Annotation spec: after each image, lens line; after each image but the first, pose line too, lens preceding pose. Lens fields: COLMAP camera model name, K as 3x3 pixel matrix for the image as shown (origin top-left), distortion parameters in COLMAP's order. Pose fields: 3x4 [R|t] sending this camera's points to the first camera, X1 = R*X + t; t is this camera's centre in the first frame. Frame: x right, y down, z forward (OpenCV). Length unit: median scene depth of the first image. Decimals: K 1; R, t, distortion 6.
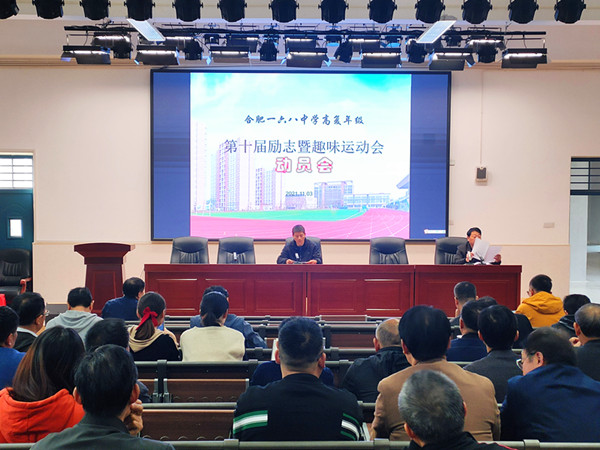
lens RADIAL K [[438.8, 0, 300.3], [0, 438.8, 223.6], [0, 0, 1]] dist [0.068104, 0.000653]
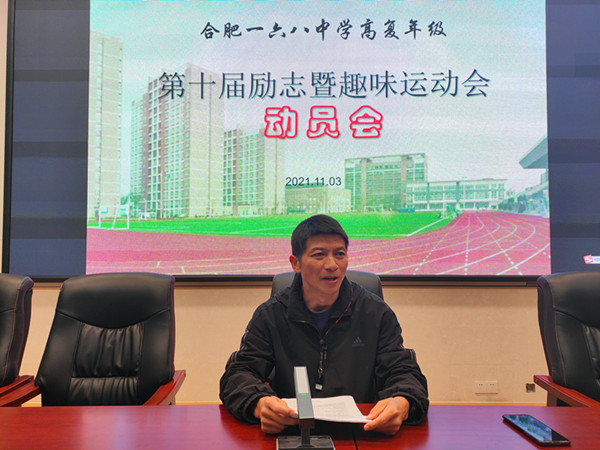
lens RADIAL K [[438.8, 0, 294.6], [0, 438.8, 228.0], [0, 0, 1]] dist [0.068104, 0.000653]
pose [[0.999219, -0.009748, -0.038296, -0.005418], [0.006945, 0.997334, -0.072638, 0.017701], [0.038902, 0.072315, 0.996623, 0.523373]]
